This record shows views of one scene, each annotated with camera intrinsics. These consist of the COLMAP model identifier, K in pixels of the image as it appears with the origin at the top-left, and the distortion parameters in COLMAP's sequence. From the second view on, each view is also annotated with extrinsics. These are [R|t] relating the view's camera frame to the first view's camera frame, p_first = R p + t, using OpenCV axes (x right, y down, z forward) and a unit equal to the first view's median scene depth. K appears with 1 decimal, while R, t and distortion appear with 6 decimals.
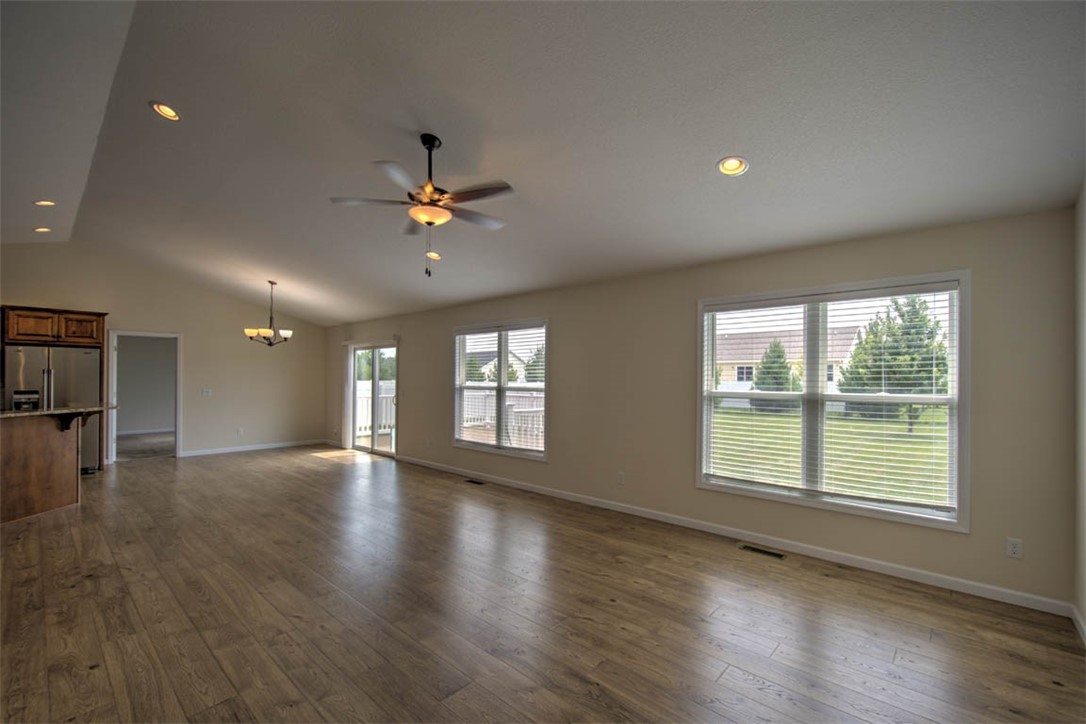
lens RADIAL K [[470.1, 0, 536.3], [0, 470.1, 370.3], [0, 0, 1]] dist [-0.000724, 0.000839]
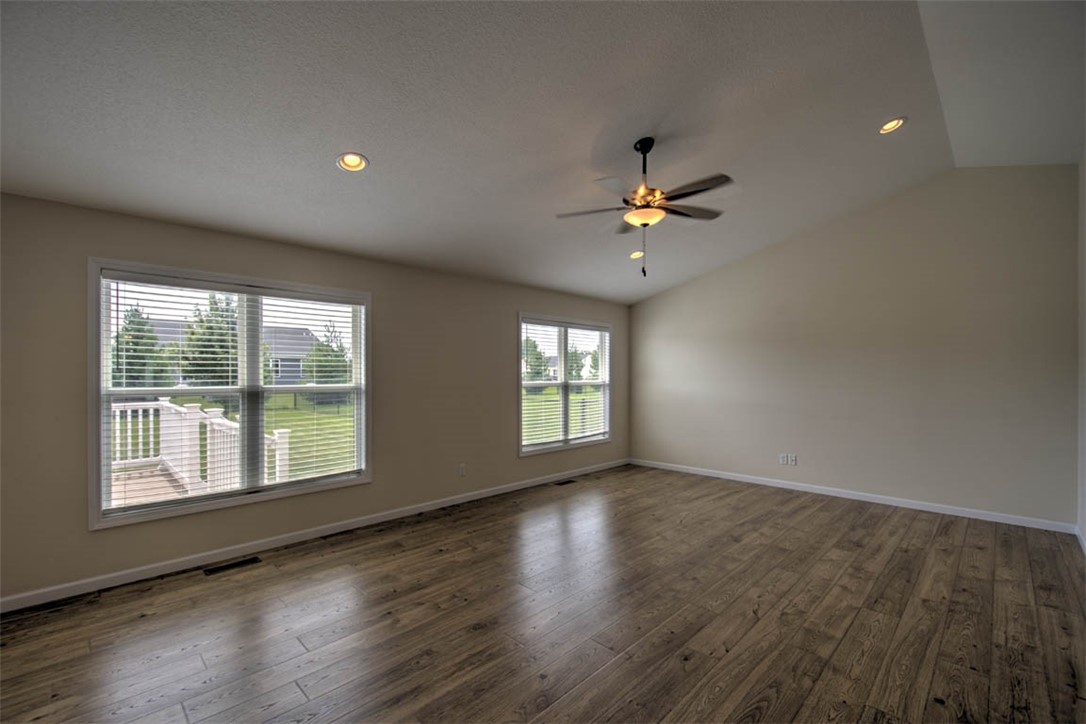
lens RADIAL K [[470.1, 0, 551.8], [0, 470.1, 363.1], [0, 0, 1]] dist [-0.000724, 0.000839]
pose [[0.016645, 0.016136, 0.999731, -1.079837], [-0.017436, 0.999722, -0.015846, 0.011431], [-0.999709, -0.017168, 0.016922, 1.008428]]
